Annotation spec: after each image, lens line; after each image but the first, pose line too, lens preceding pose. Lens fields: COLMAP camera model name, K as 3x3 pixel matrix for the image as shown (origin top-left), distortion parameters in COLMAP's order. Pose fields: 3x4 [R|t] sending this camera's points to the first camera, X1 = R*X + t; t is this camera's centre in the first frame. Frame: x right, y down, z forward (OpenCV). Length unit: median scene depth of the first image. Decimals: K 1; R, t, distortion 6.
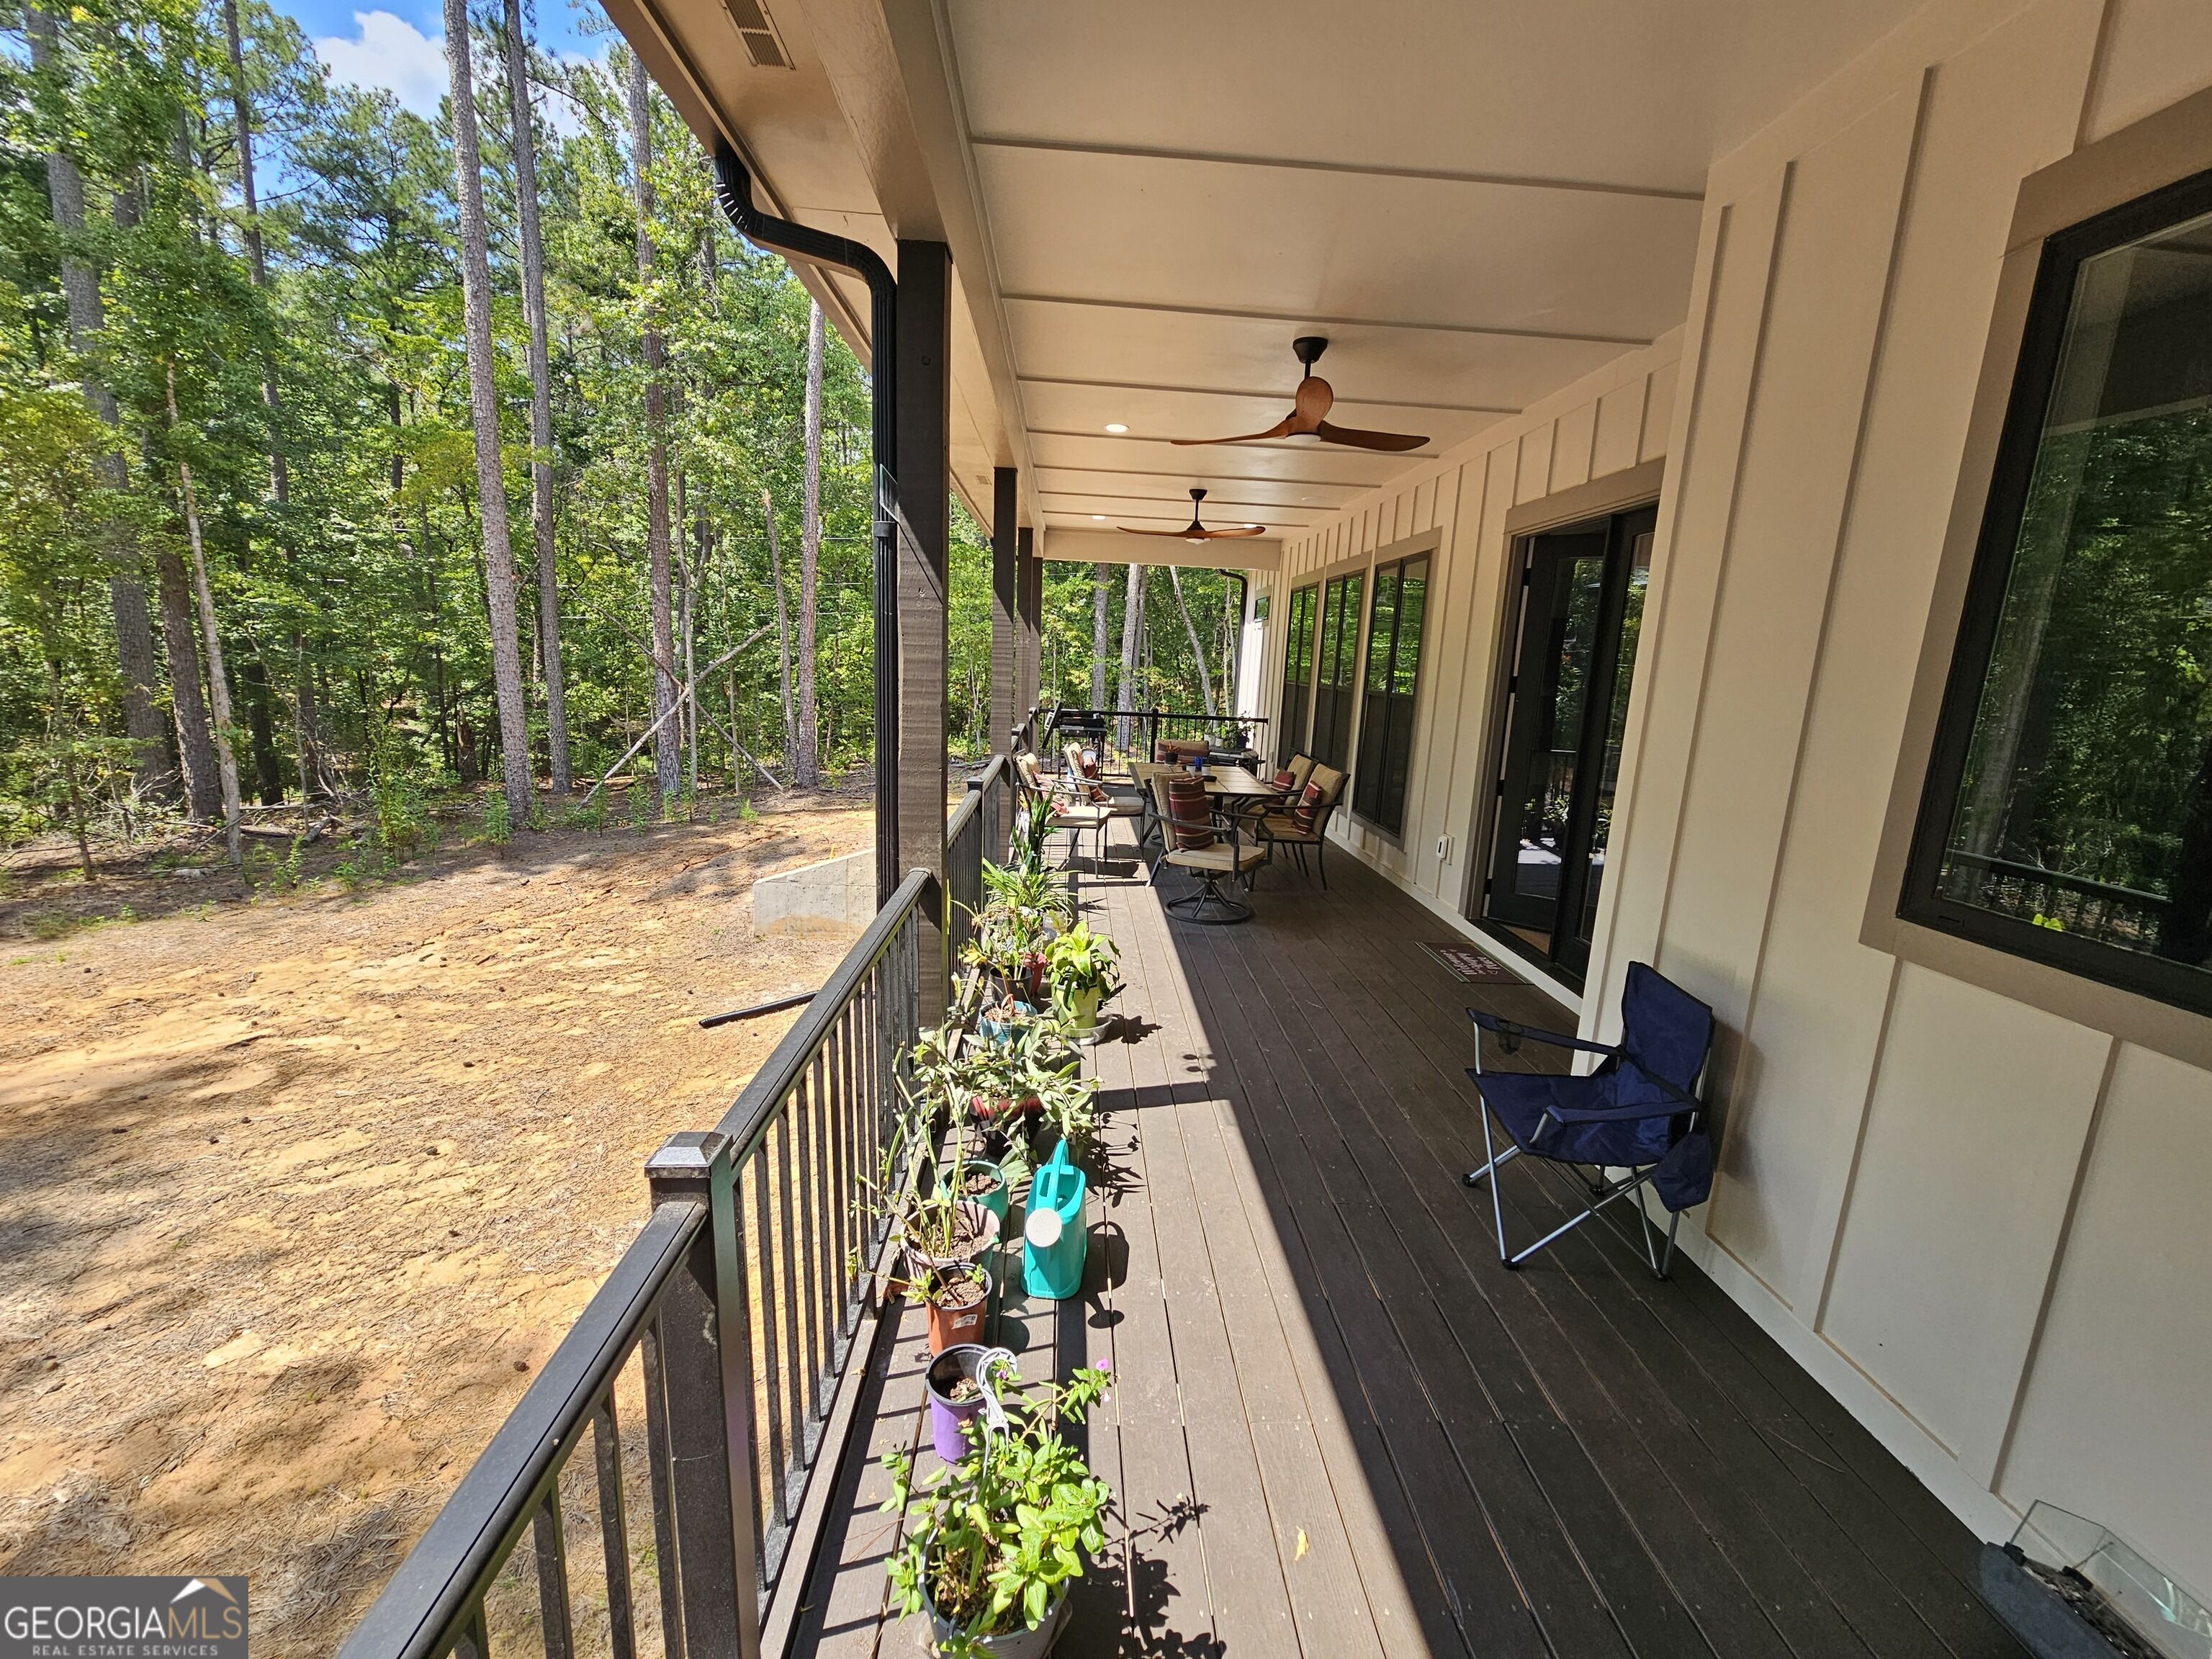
lens RADIAL K [[896.3, 0, 1109.2], [0, 896.3, 834.0], [0, 0, 1]] dist [-0.000280, 0.000968]
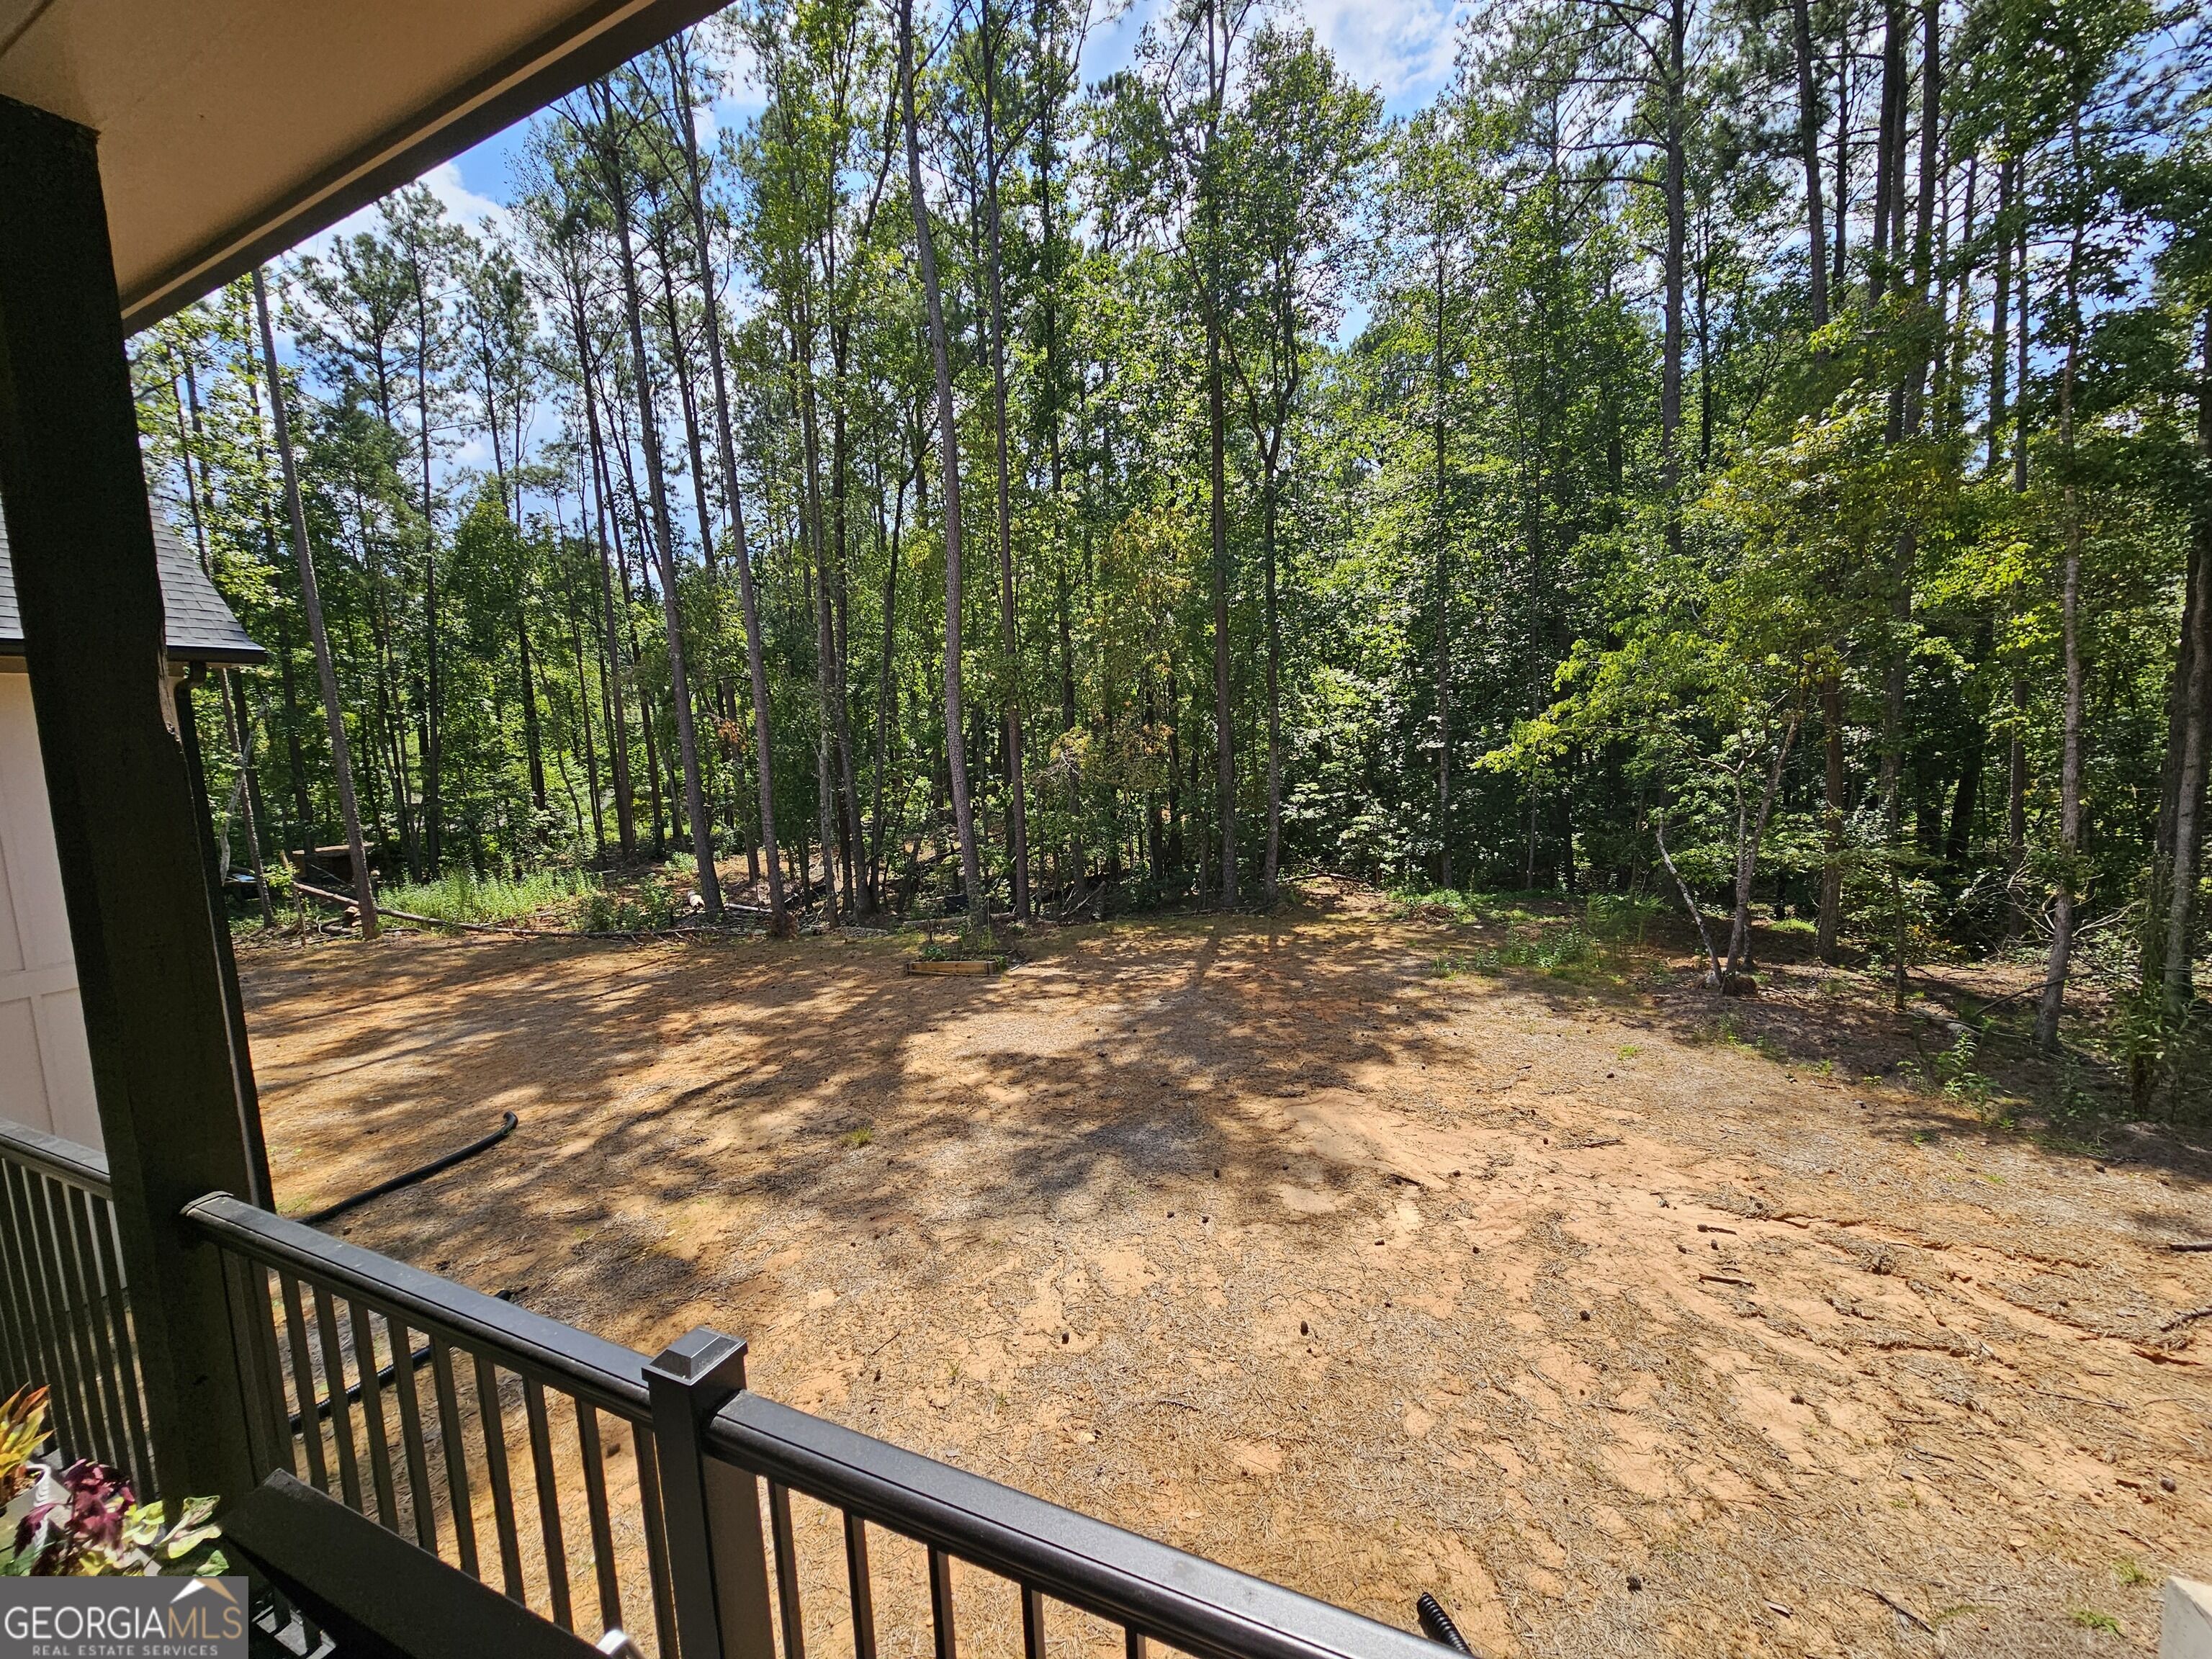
lens RADIAL K [[896.3, 0, 1105.4], [0, 896.3, 831.8], [0, 0, 1]] dist [-0.000280, 0.000968]
pose [[-0.473482, 0.076649, -0.877462, -0.016824], [-0.134063, 0.978328, 0.157801, -0.214135], [0.870541, 0.192351, -0.452945, 0.996057]]
